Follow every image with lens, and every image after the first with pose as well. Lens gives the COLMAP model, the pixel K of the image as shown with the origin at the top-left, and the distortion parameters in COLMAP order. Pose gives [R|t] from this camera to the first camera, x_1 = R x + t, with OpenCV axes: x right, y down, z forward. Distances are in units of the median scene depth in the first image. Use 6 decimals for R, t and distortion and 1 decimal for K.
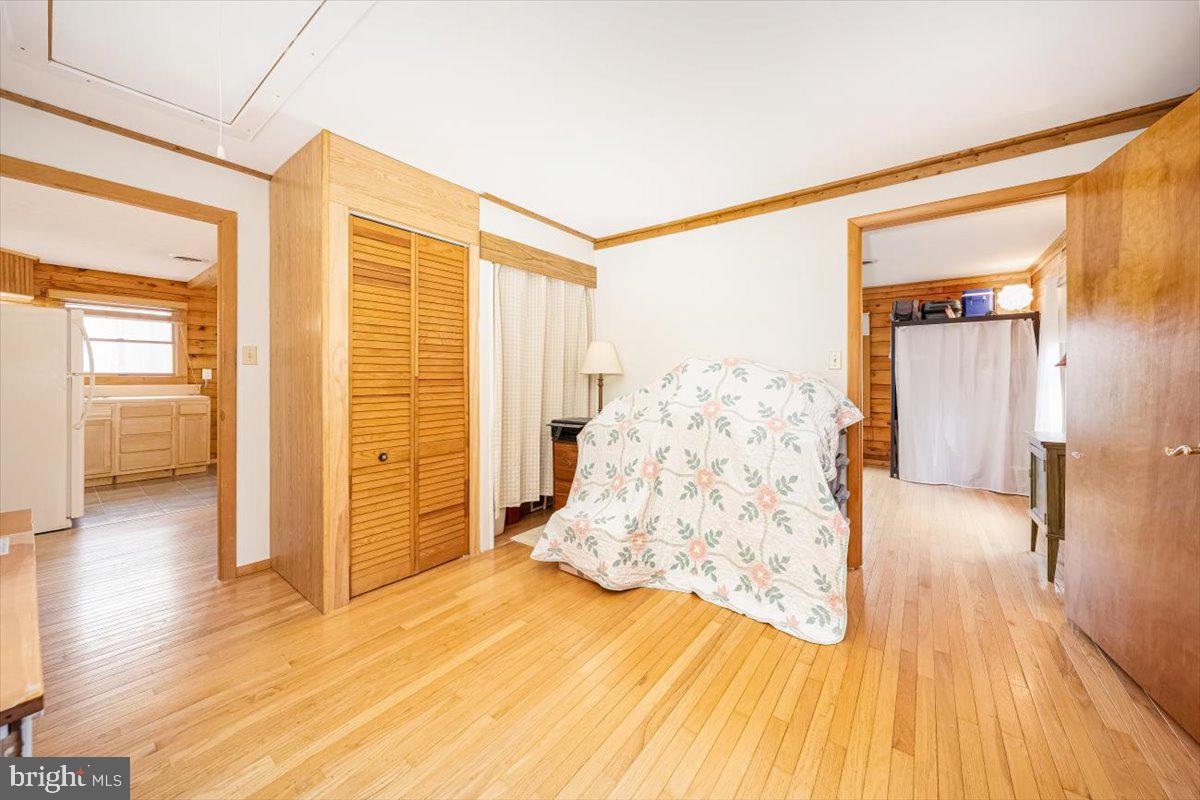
lens RADIAL K [[432.1, 0, 597.0], [0, 432.1, 377.5], [0, 0, 1]] dist [0.000386, -0.000116]
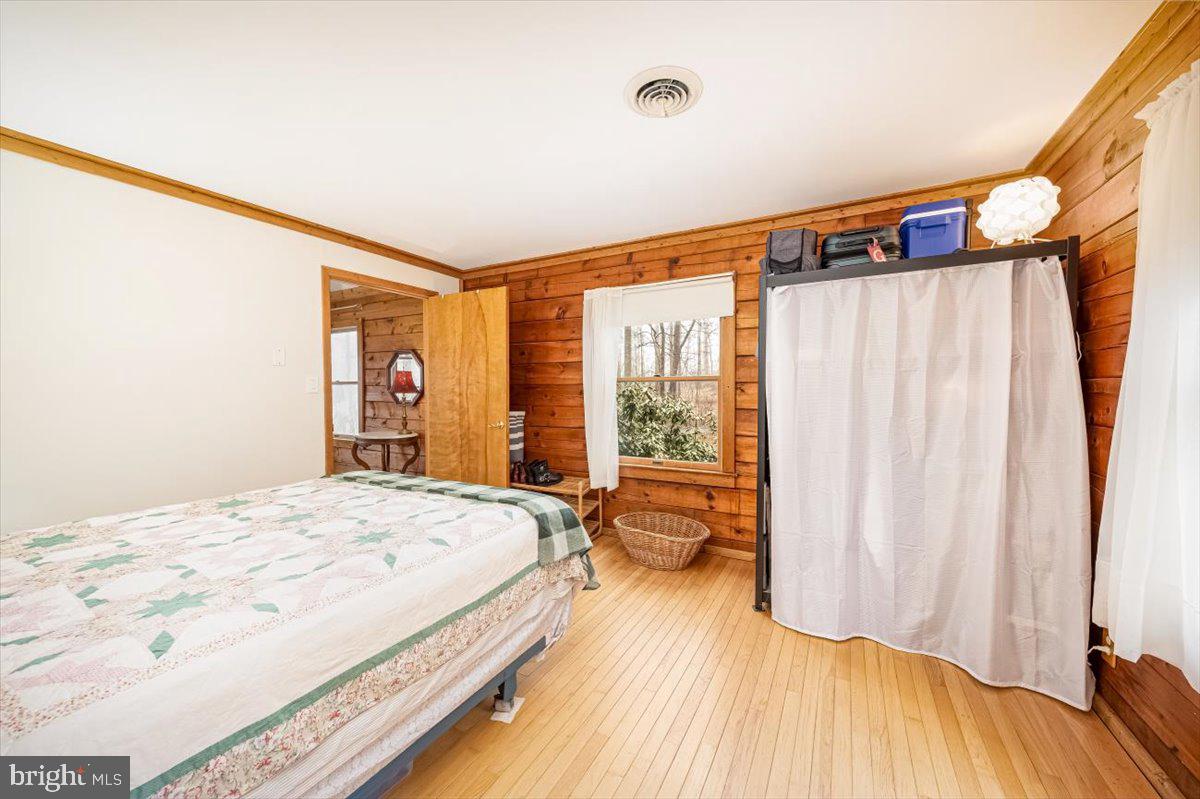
lens RADIAL K [[432.1, 0, 597.1], [0, 432.1, 405.3], [0, 0, 1]] dist [0.000386, -0.000116]
pose [[0.993042, -0.008368, 0.117464, 0.451270], [0.004563, 0.999457, 0.032625, -0.008188], [-0.117673, -0.031862, 0.992541, 0.555093]]
